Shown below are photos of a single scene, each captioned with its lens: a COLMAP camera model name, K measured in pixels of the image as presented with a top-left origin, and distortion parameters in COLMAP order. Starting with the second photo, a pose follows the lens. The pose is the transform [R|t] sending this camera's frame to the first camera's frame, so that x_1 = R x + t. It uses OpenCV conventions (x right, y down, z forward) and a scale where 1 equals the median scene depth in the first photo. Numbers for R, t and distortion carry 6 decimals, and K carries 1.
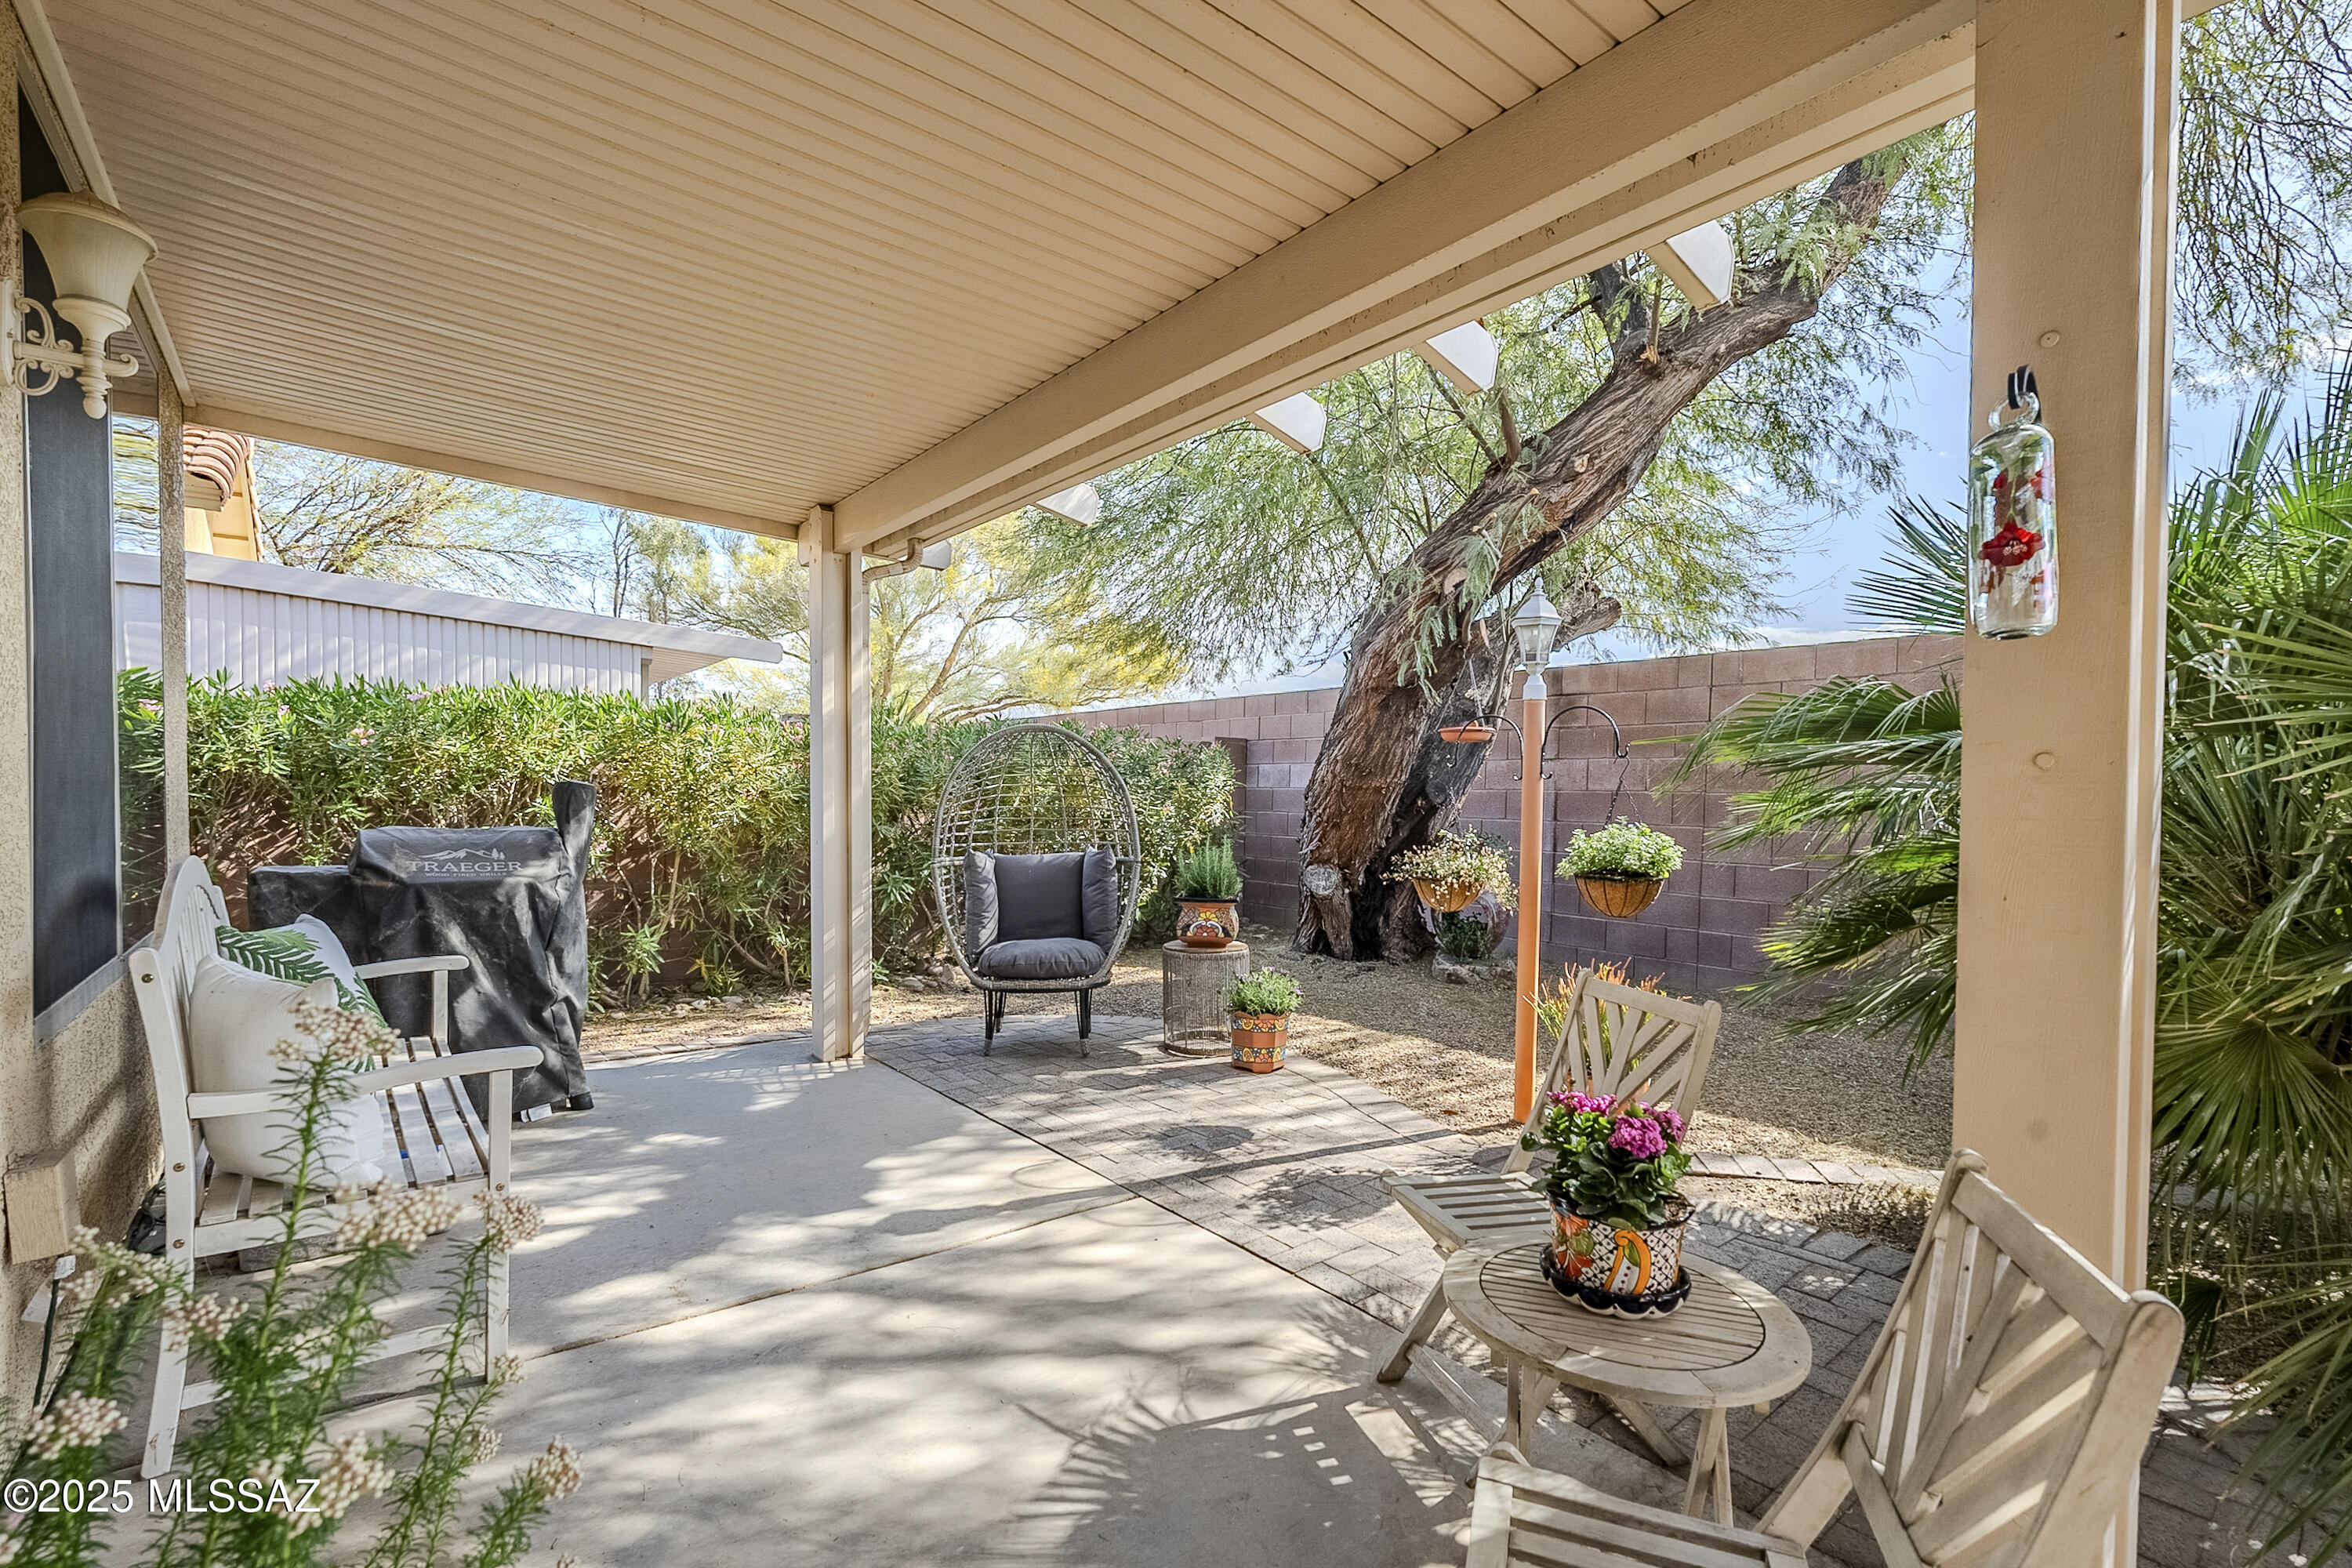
lens RADIAL K [[1057.0, 0, 1173.9], [0, 1057.0, 799.3], [0, 0, 1]] dist [-0.001227, -0.000637]
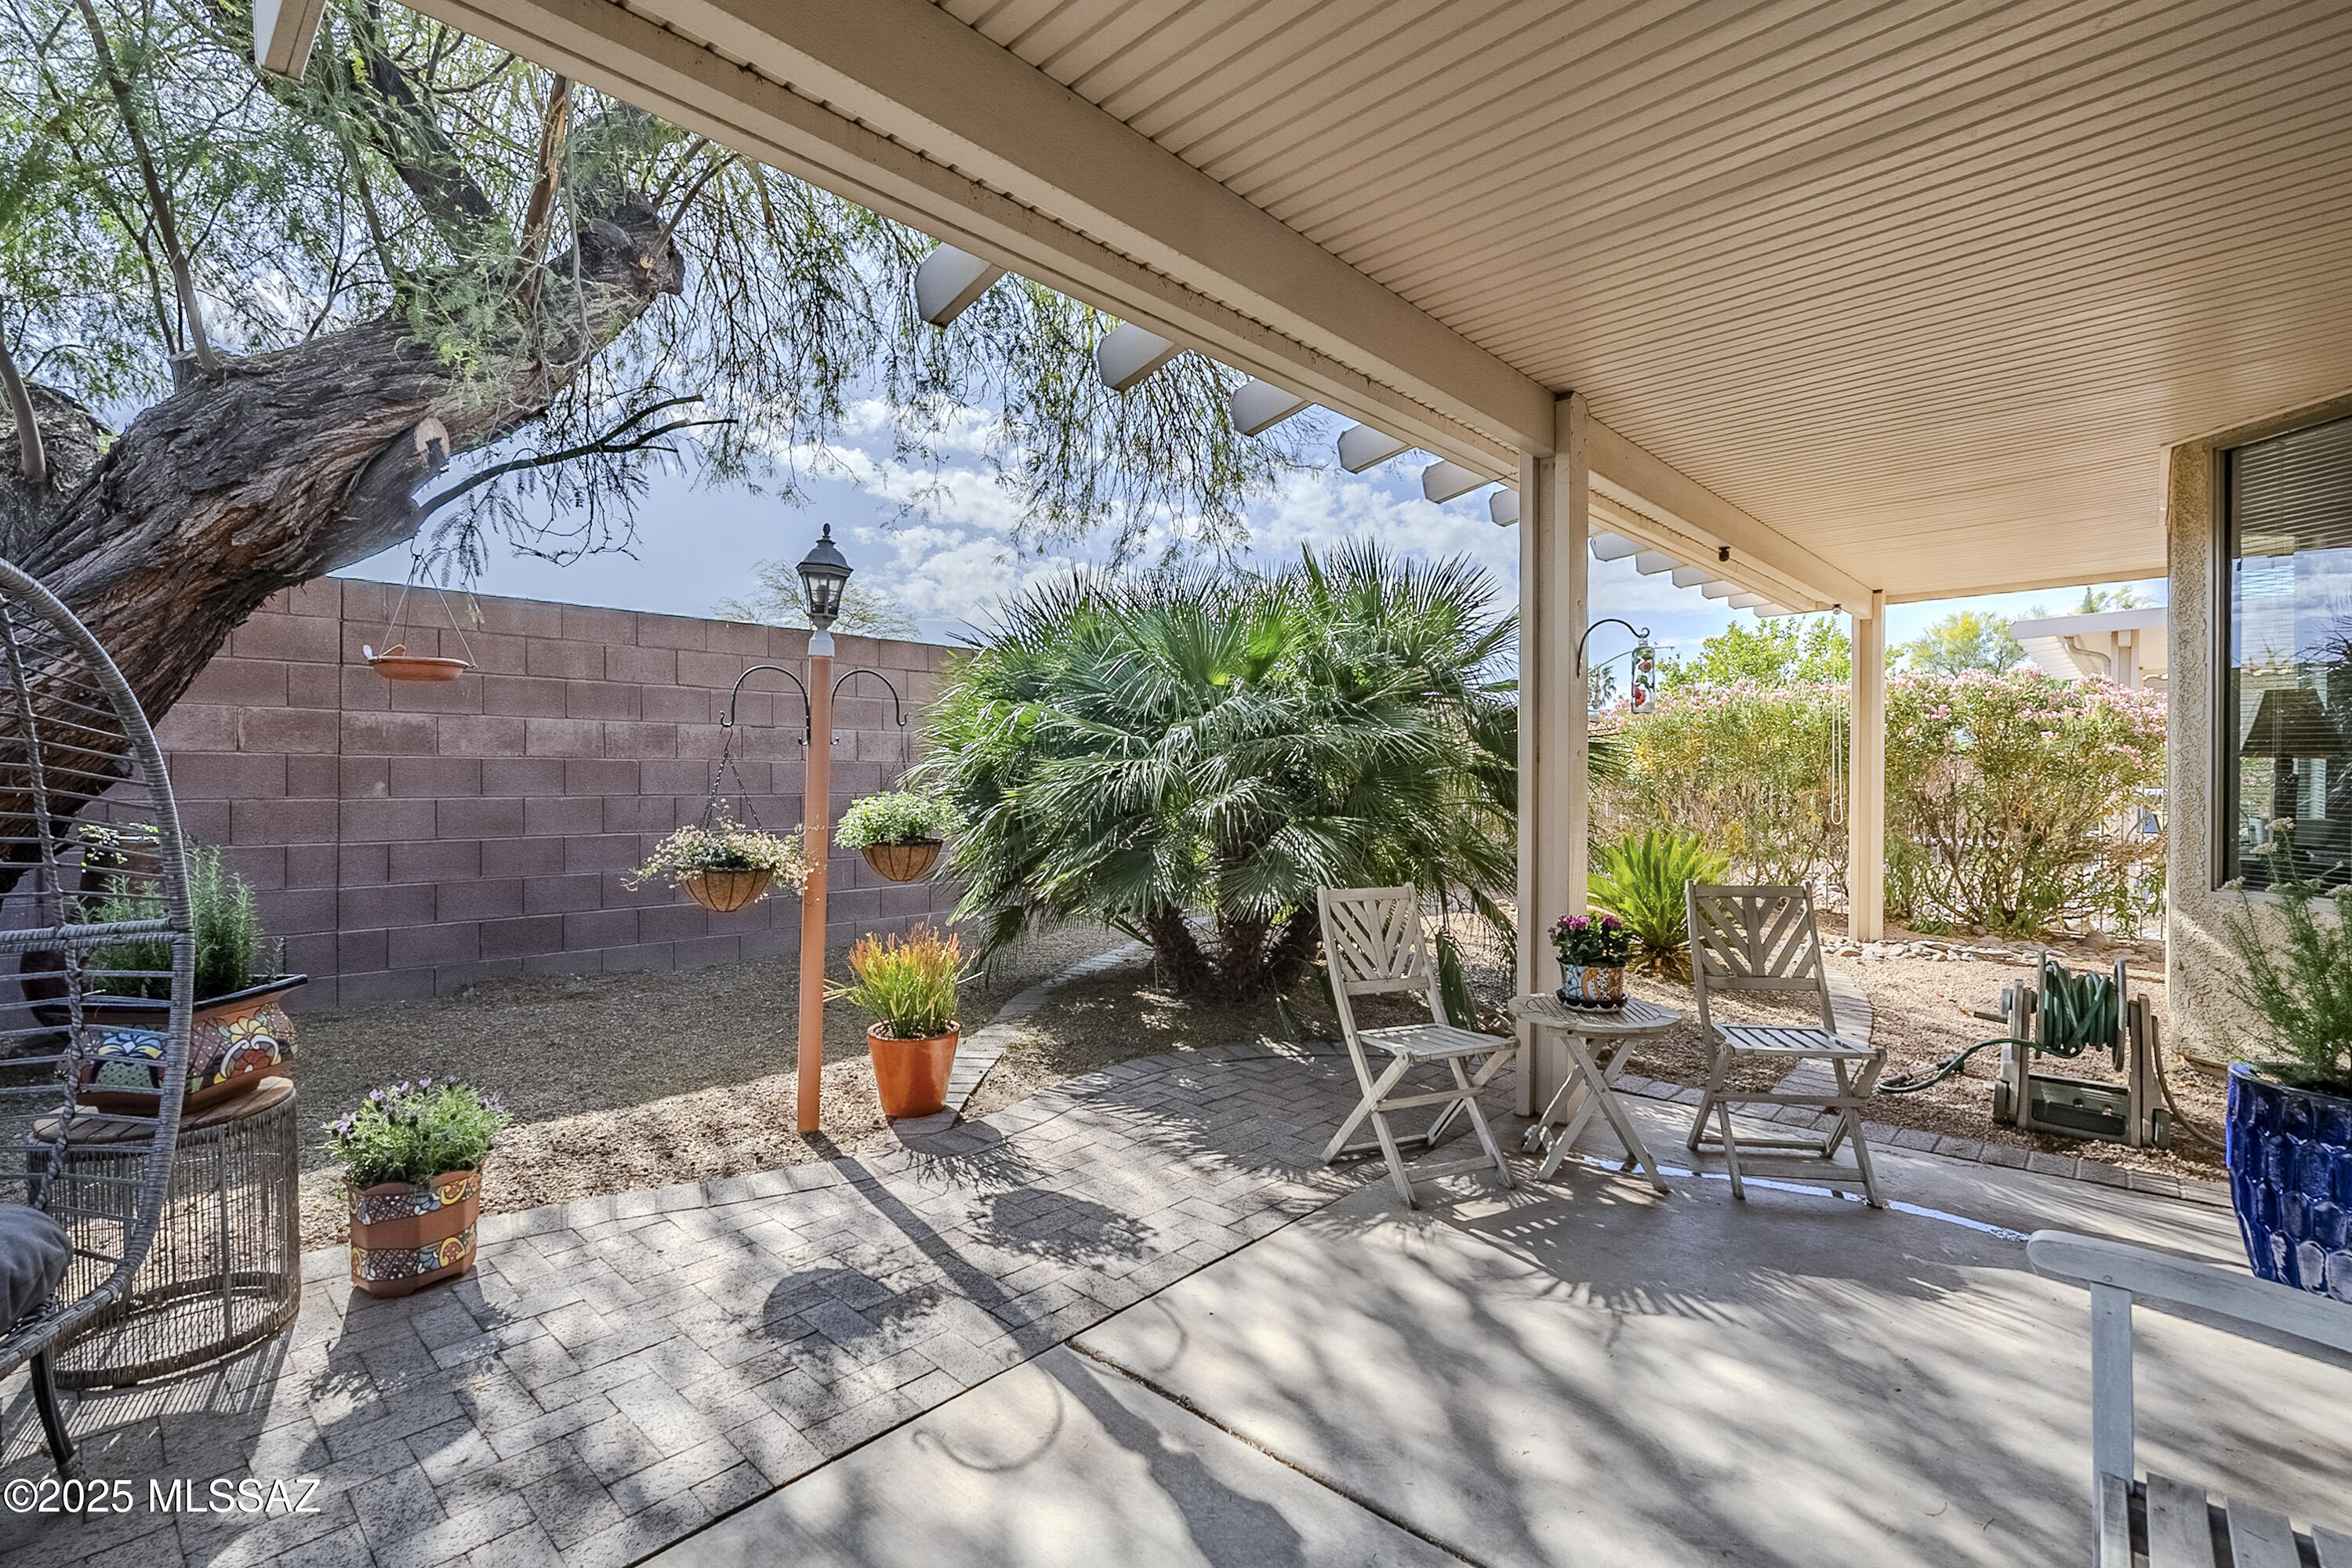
lens RADIAL K [[1057.0, 0, 1159.3], [0, 1057.0, 789.5], [0, 0, 1]] dist [-0.001227, -0.000637]
pose [[-0.173706, -0.006866, 0.984774, -0.730438], [0.000907, 0.999974, 0.007132, 0.017478], [-0.984797, 0.002132, -0.173695, 1.094957]]
